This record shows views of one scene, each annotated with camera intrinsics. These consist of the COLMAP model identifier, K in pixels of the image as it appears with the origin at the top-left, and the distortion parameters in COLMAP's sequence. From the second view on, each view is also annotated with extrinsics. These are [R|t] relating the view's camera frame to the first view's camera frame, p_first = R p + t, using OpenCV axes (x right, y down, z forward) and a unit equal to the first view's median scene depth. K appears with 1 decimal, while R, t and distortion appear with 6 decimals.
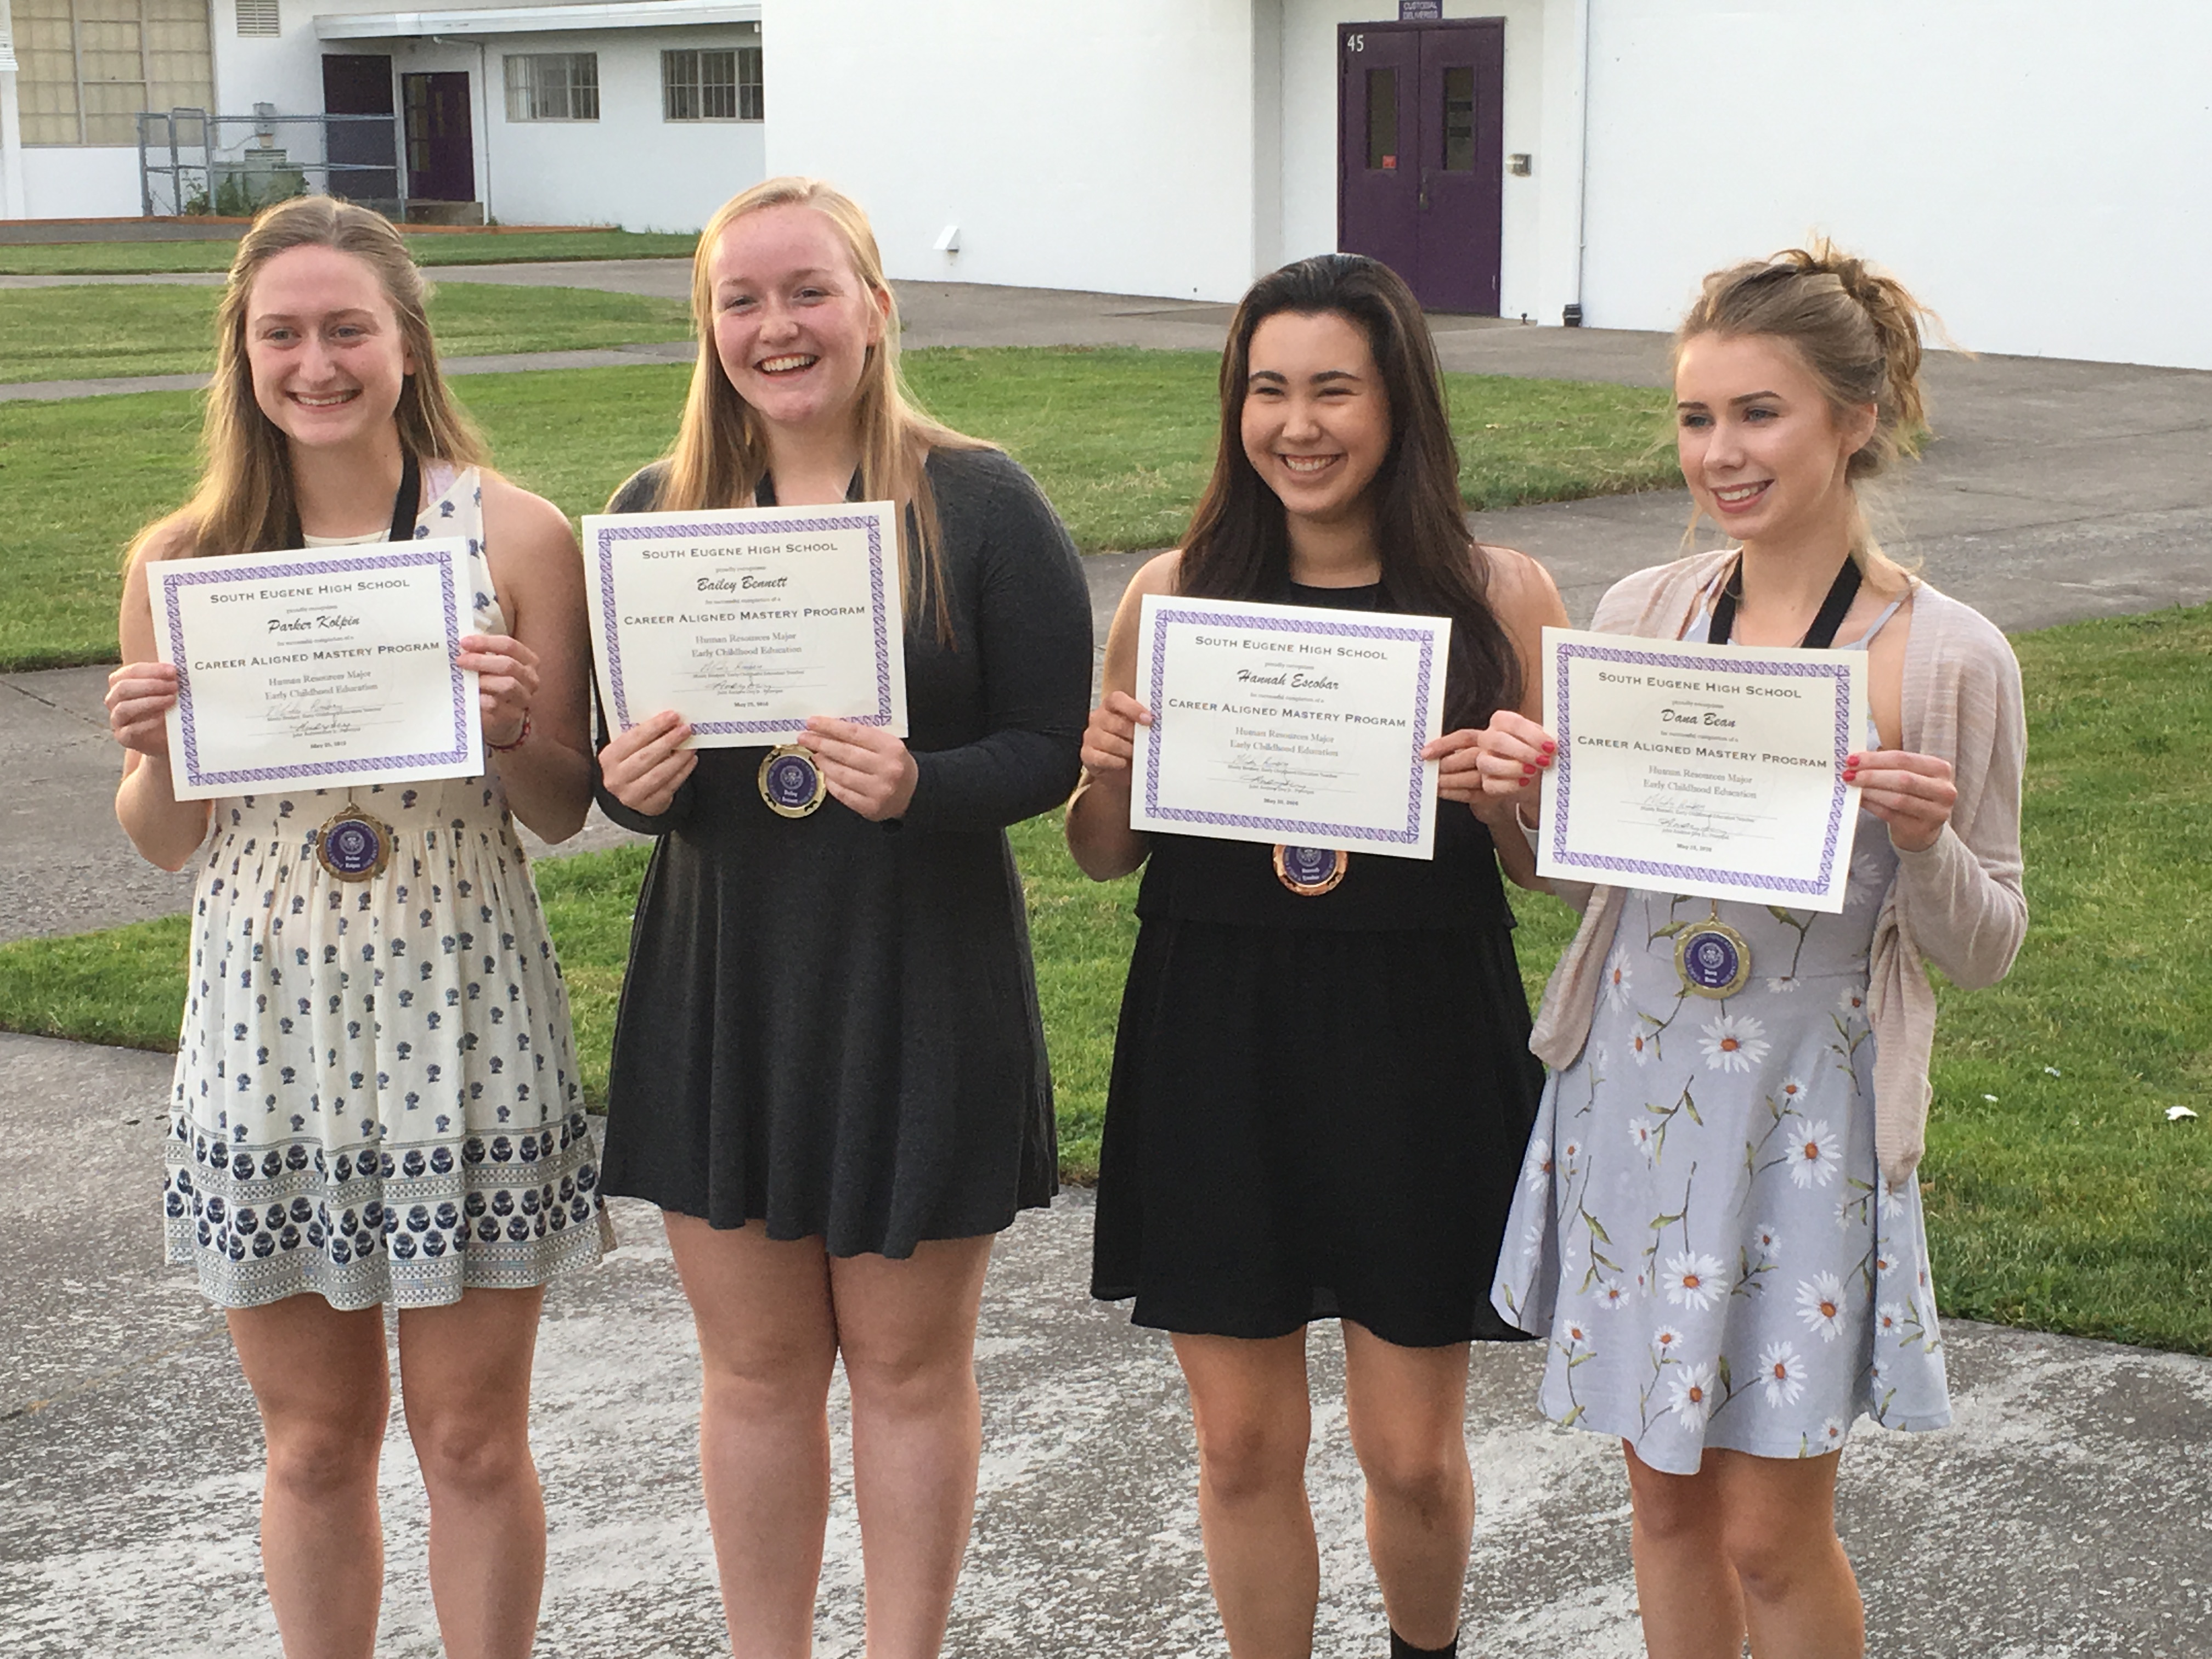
lens RADIAL K [[3538.6, 0, 1106.0], [0, 3538.6, 829.5], [0, 0, 1]] dist [0.021969, 0.169528]
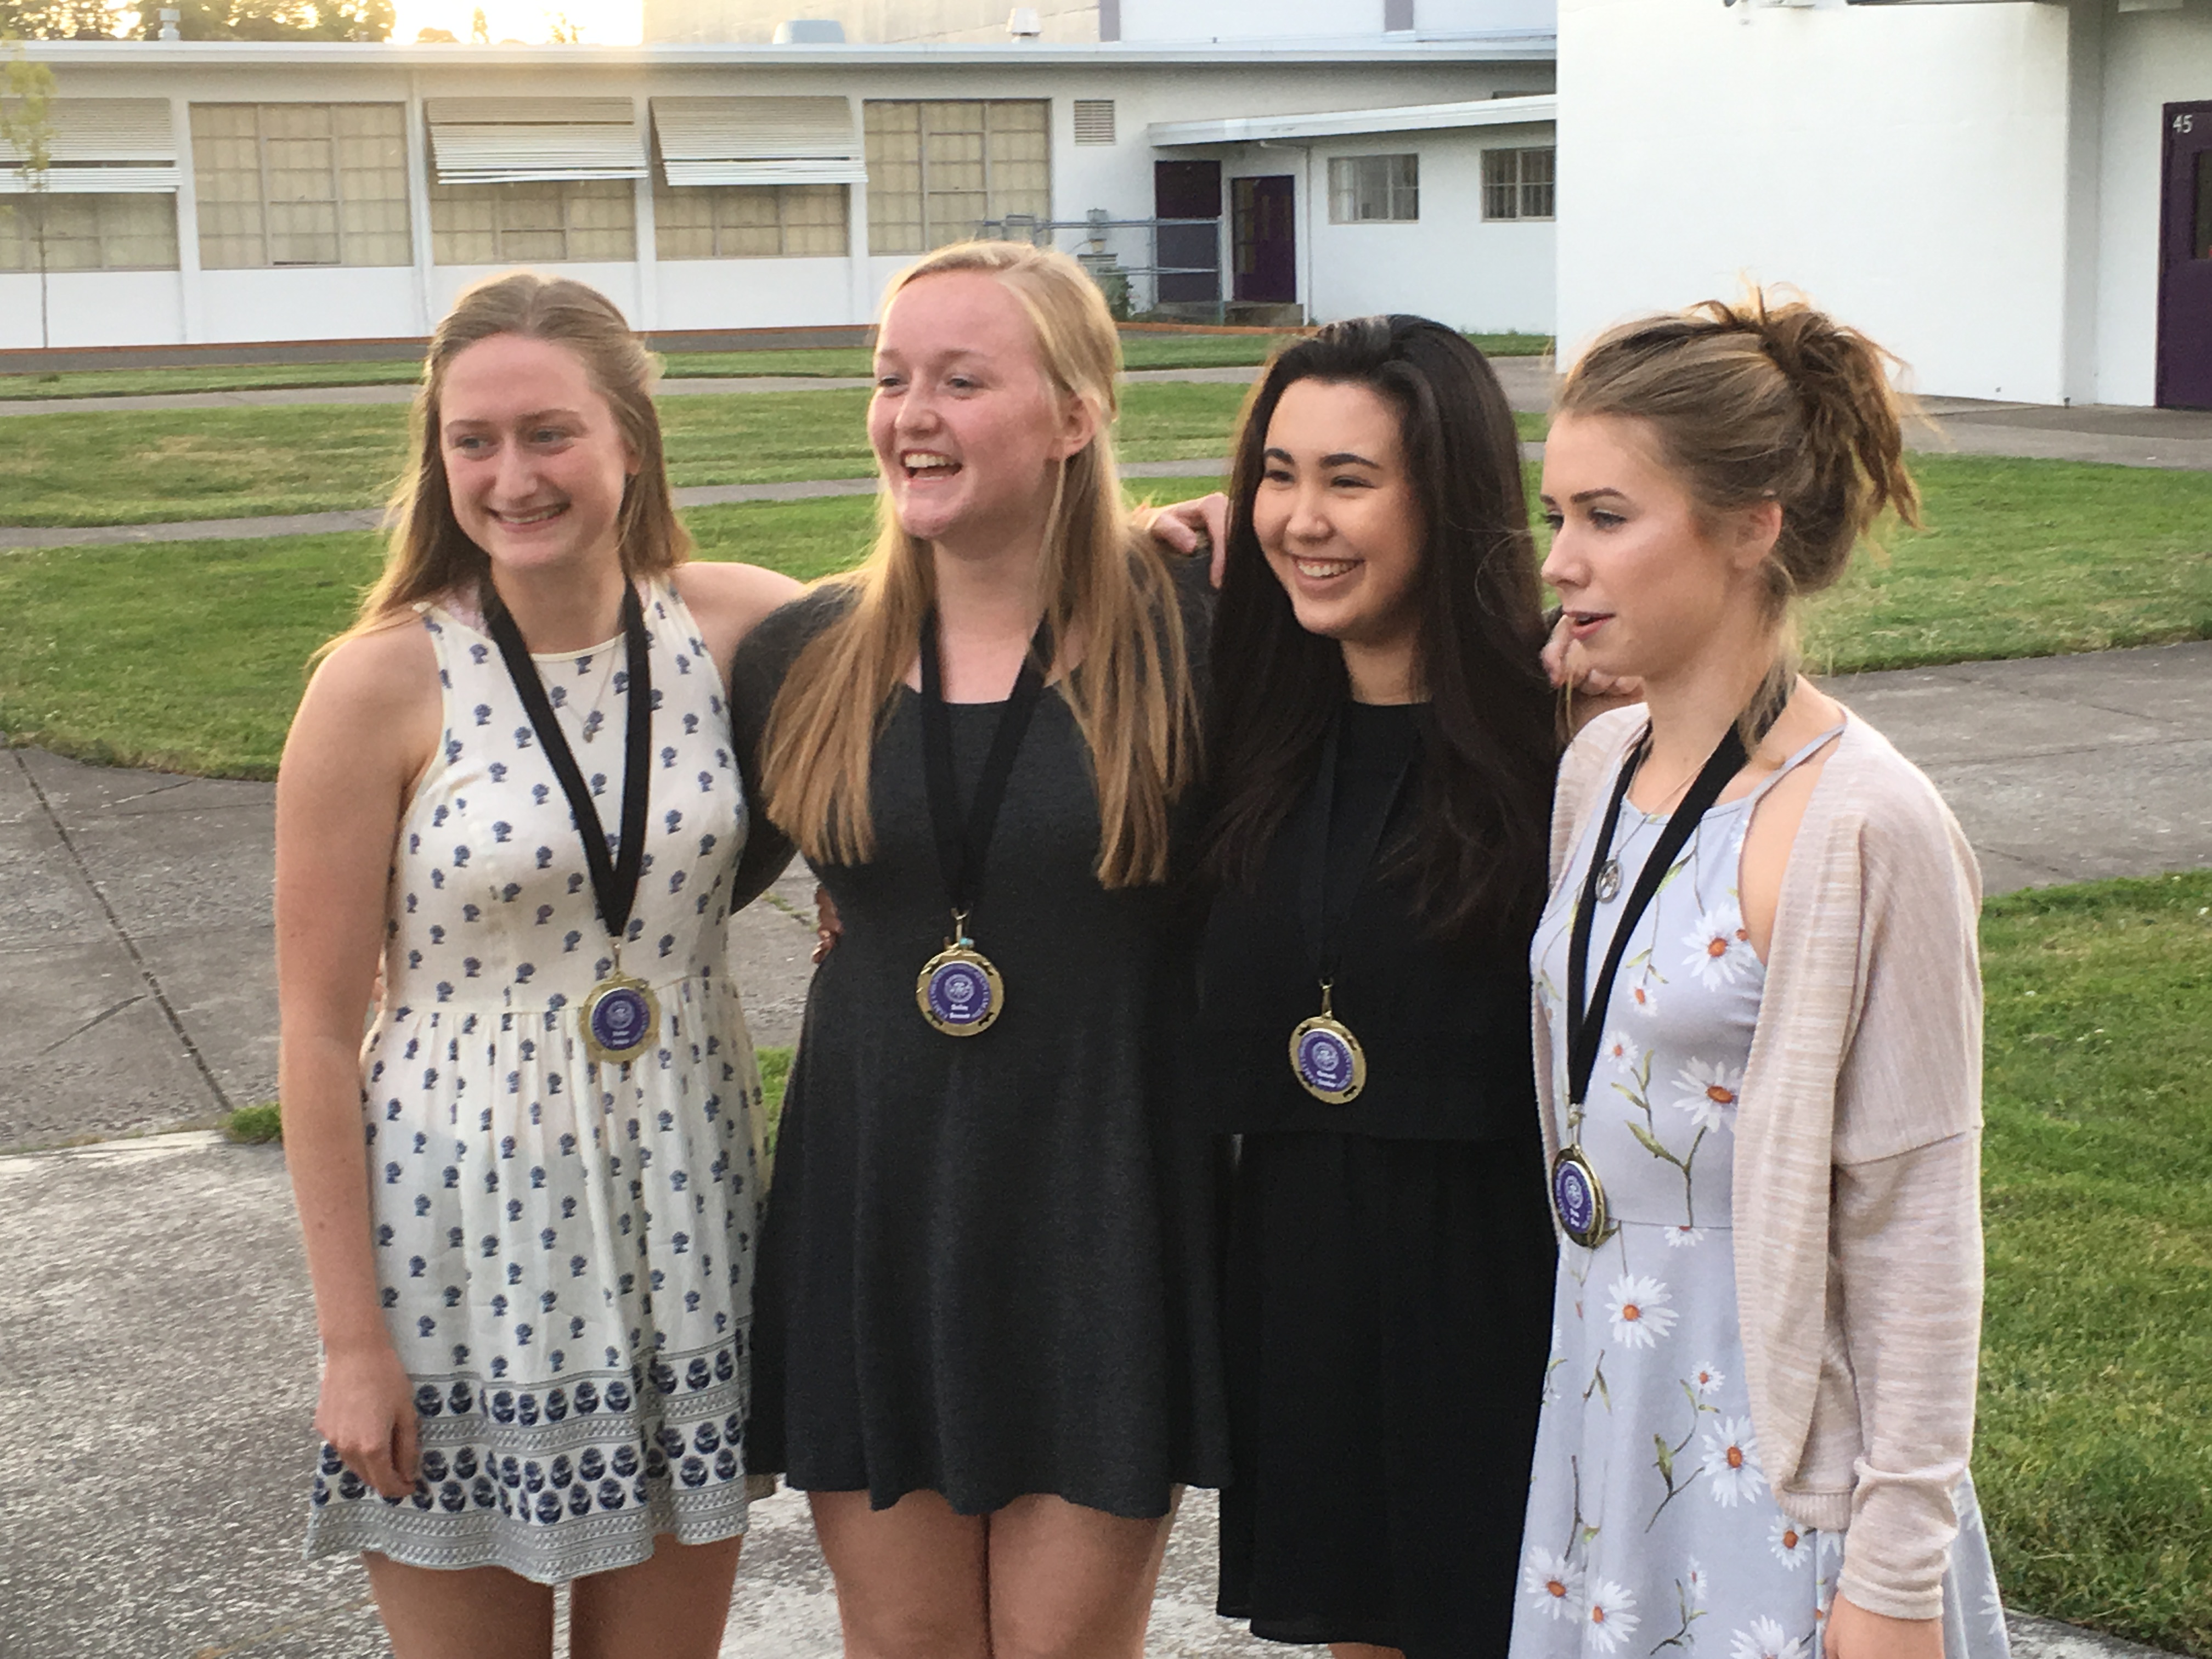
lens RADIAL K [[3518.7, 0, 1103.0], [0, 3518.7, 751.8], [0, 0, 1]] dist [0.065872, 0.022963]
pose [[0.970443, 0.026793, -0.239837, 0.120894], [-0.038360, 0.998309, -0.043687, -0.032243], [0.238261, 0.051596, 0.969830, 0.192736]]
